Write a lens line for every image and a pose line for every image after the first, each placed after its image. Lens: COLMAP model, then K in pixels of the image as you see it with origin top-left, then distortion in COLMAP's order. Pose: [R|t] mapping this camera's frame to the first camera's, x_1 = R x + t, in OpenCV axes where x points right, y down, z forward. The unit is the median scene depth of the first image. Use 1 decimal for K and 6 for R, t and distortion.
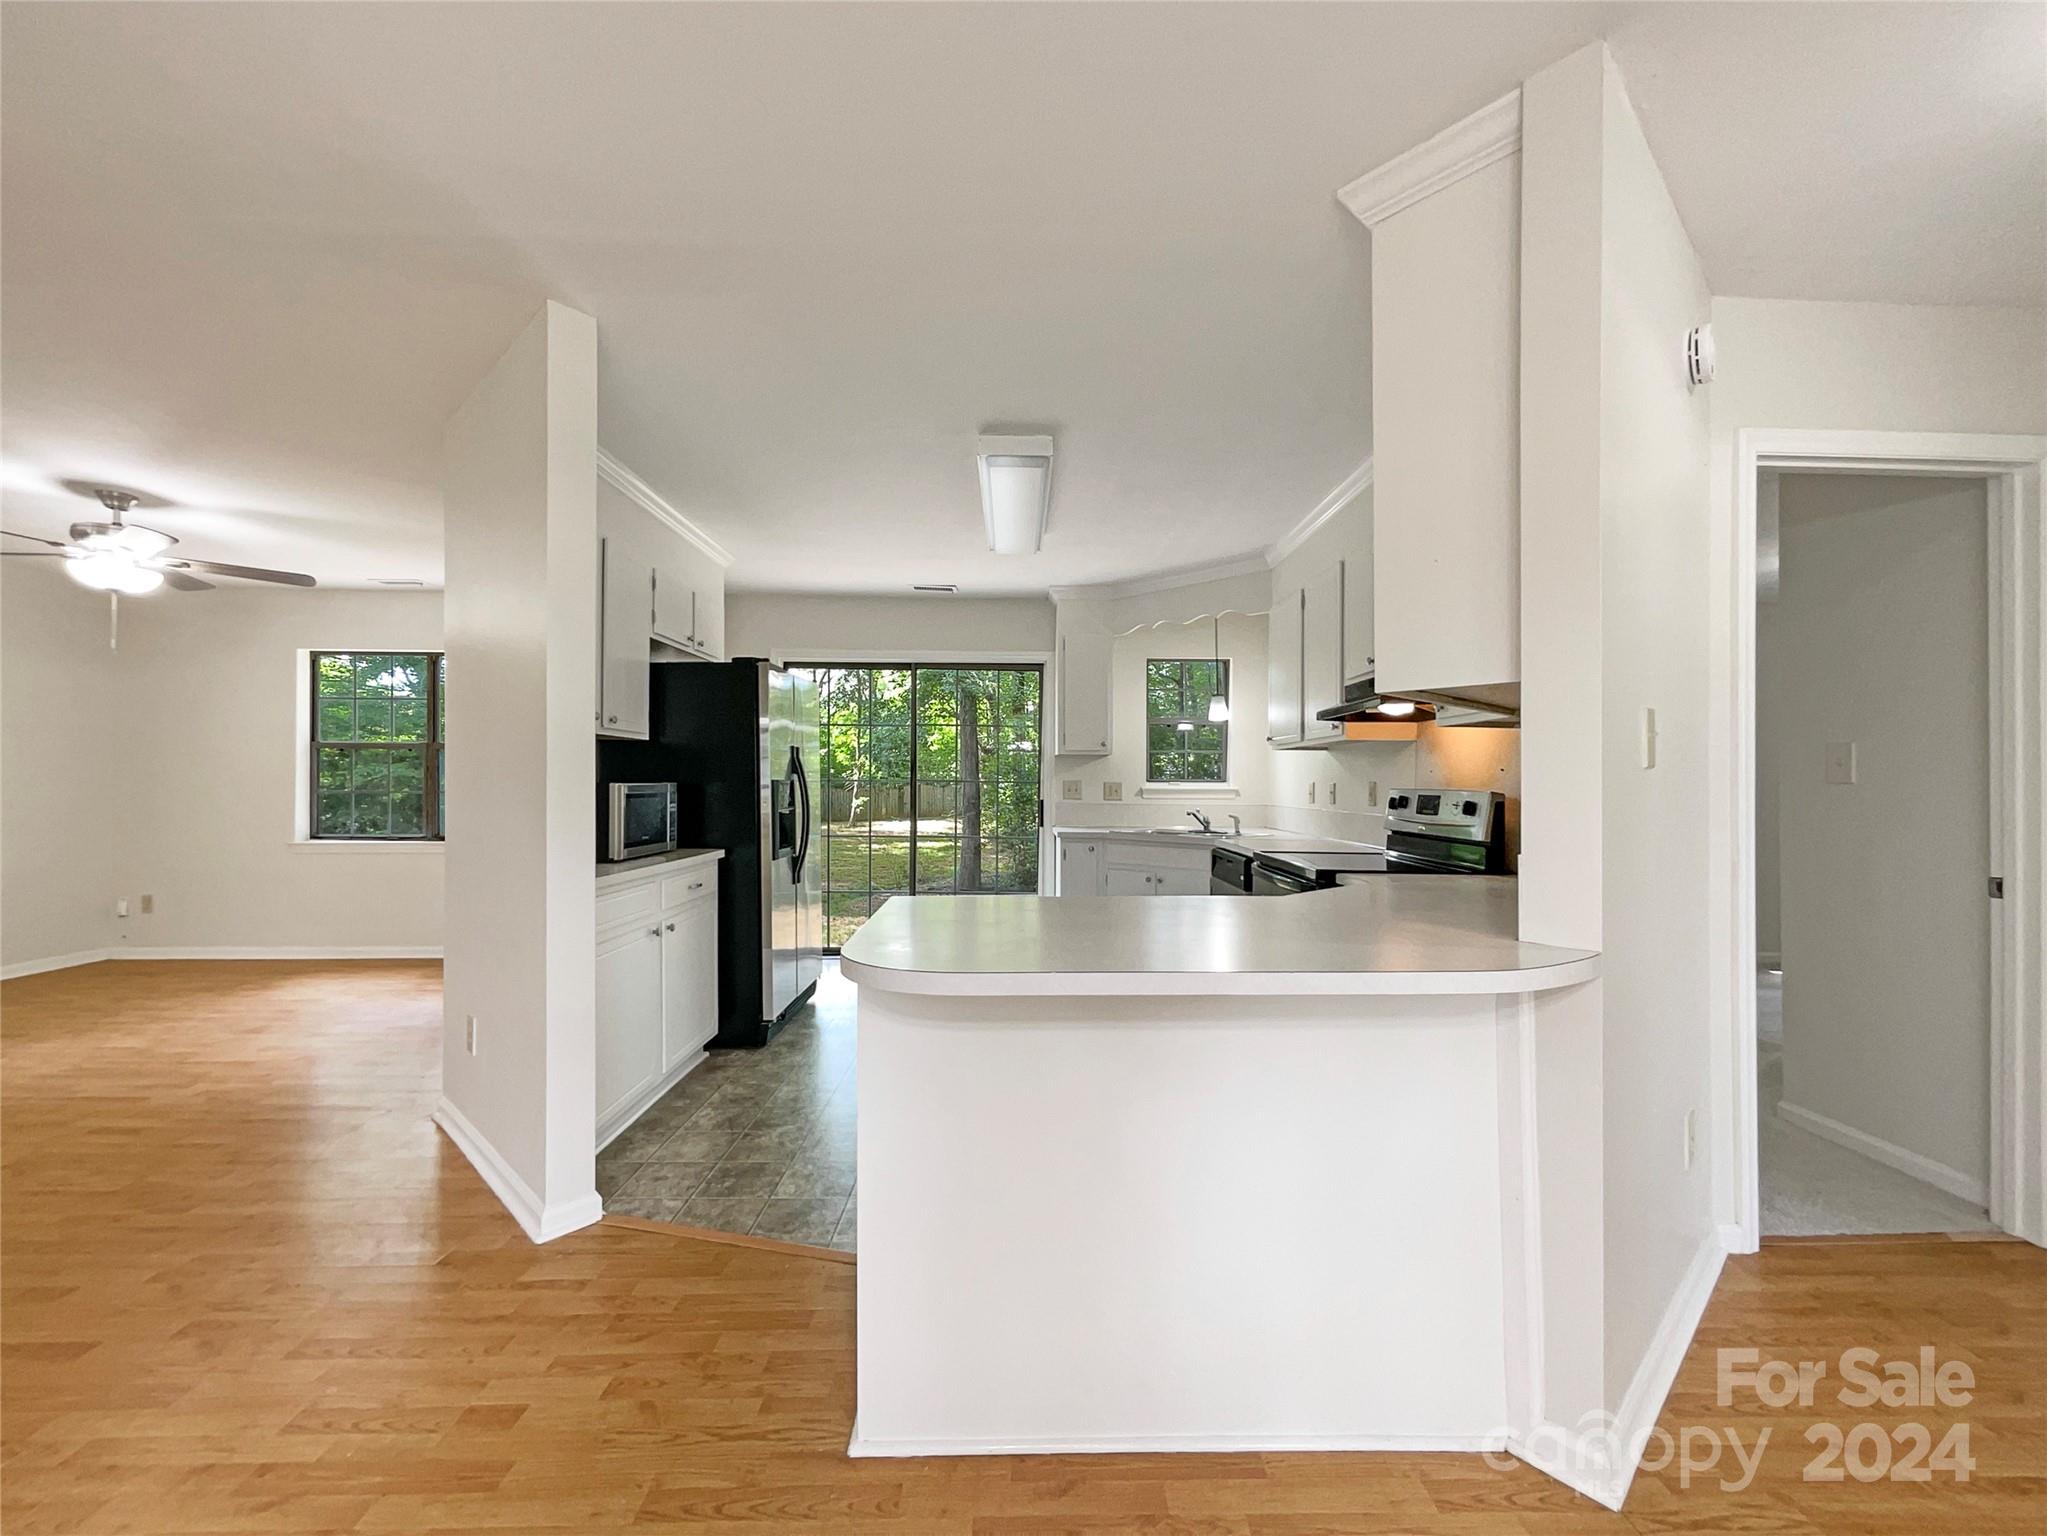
lens RADIAL K [[833.1, 0, 1028.1], [0, 833.1, 783.7], [0, 0, 1]] dist [0.002740, 0.000425]
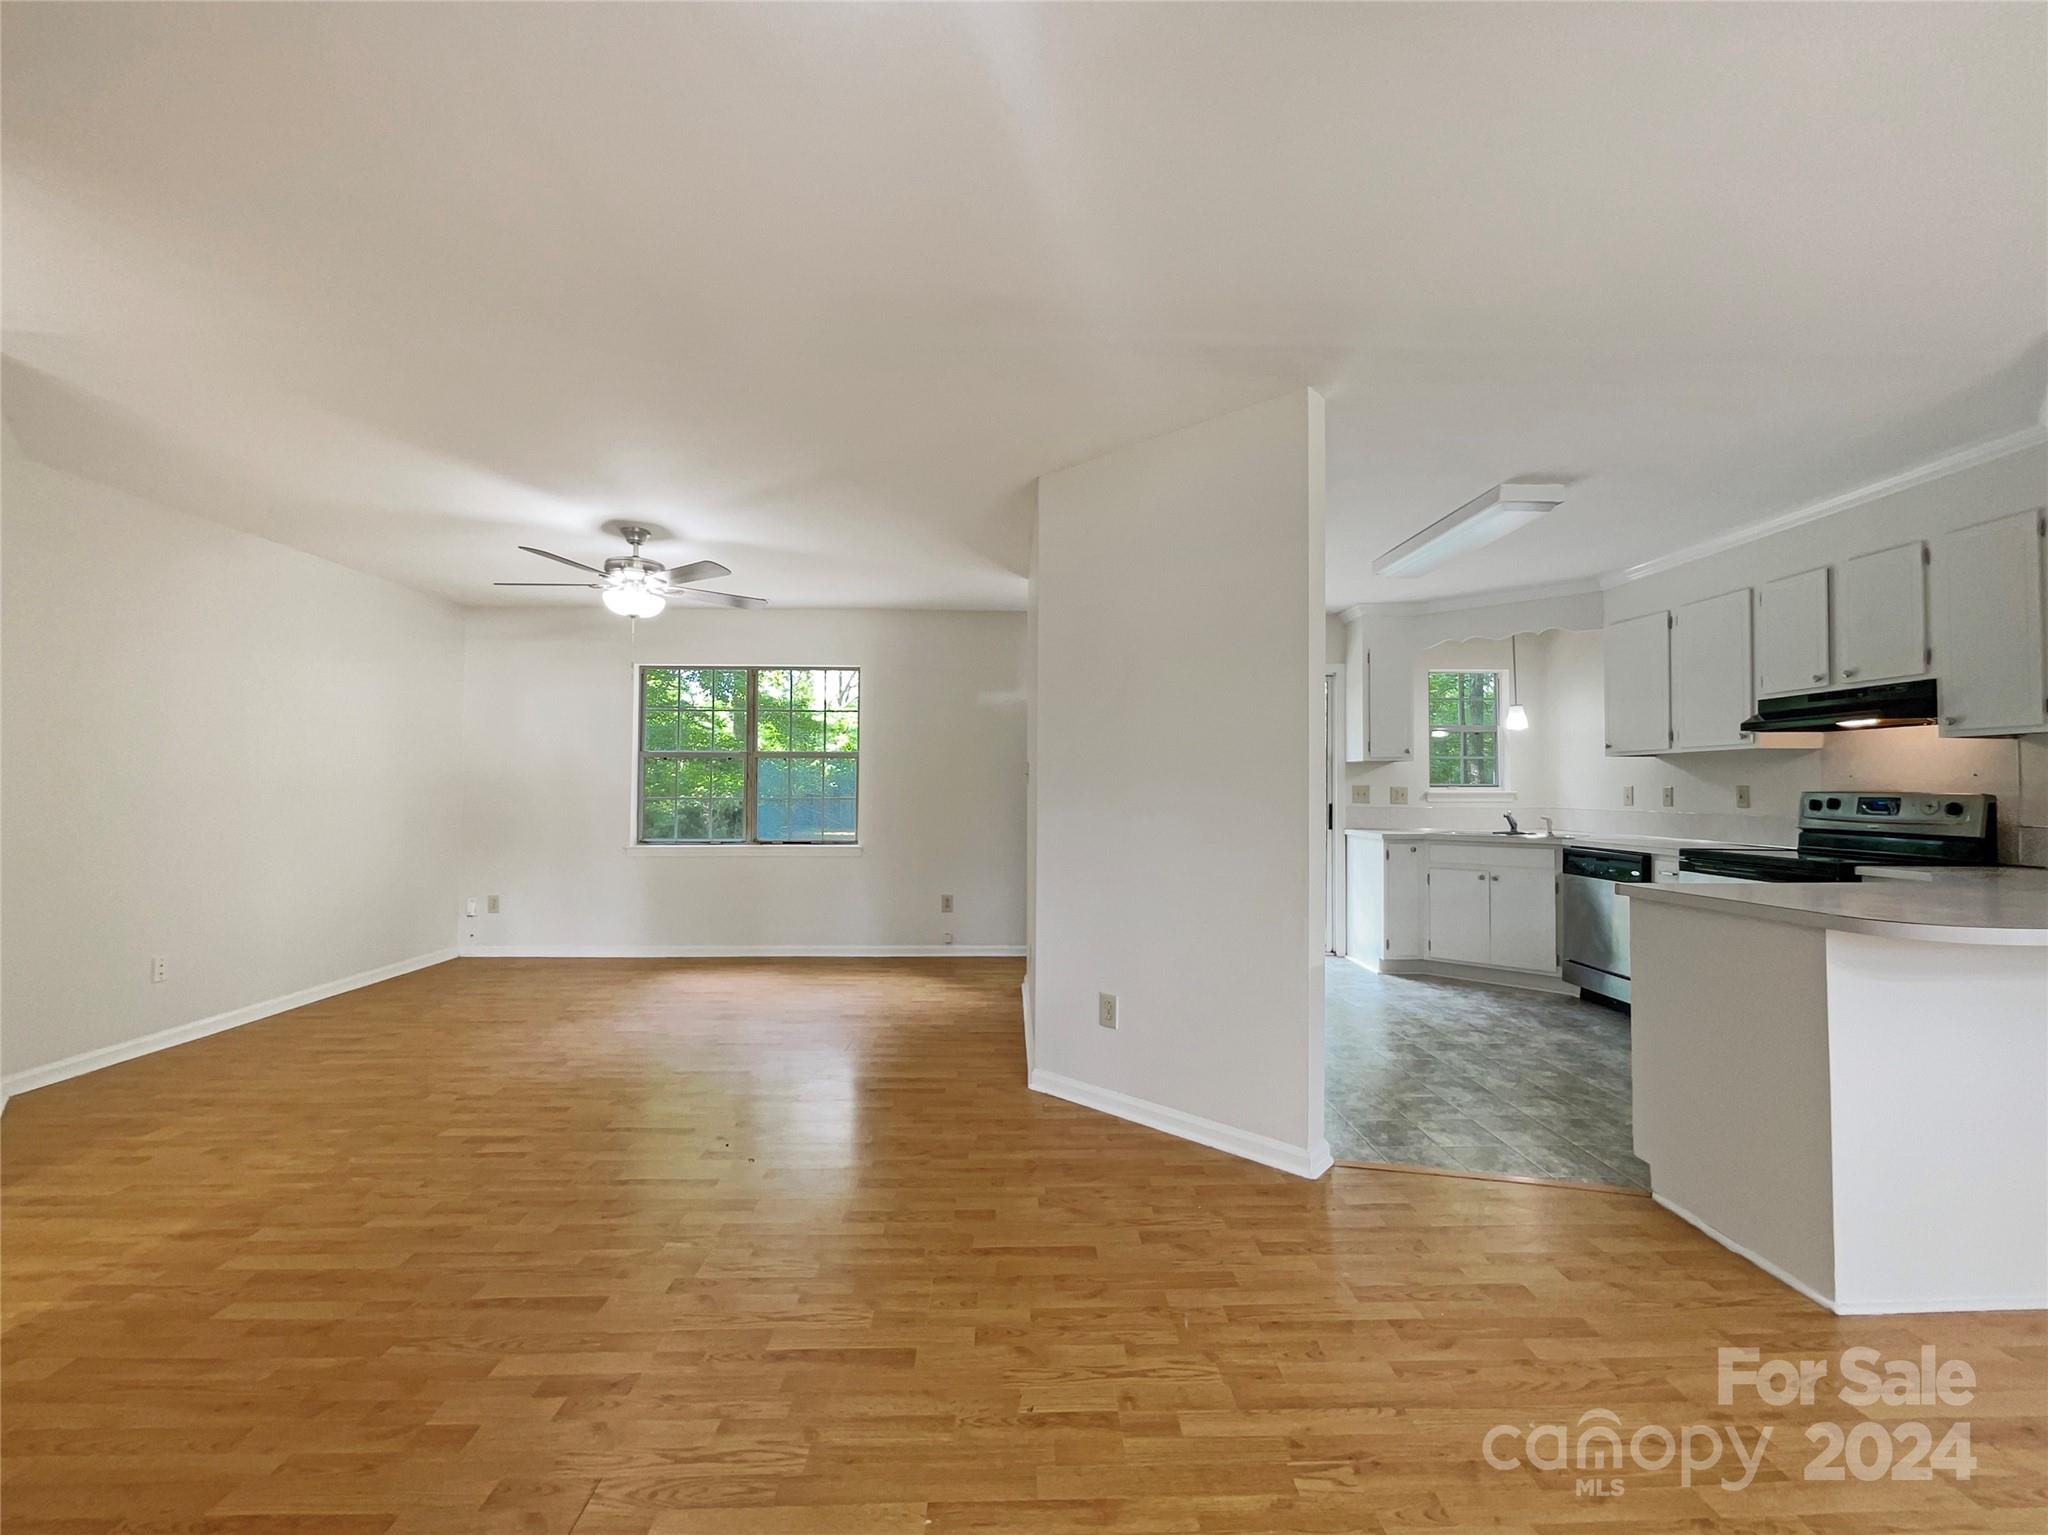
lens RADIAL K [[833.5, 0, 1028.6], [0, 833.5, 783.2], [0, 0, 1]] dist [0.002740, 0.000425]
pose [[0.999956, -0.004403, 0.008309, -0.571326], [0.004456, 0.999970, -0.006336, -0.002847], [-0.008281, 0.006372, 0.999945, -0.110077]]
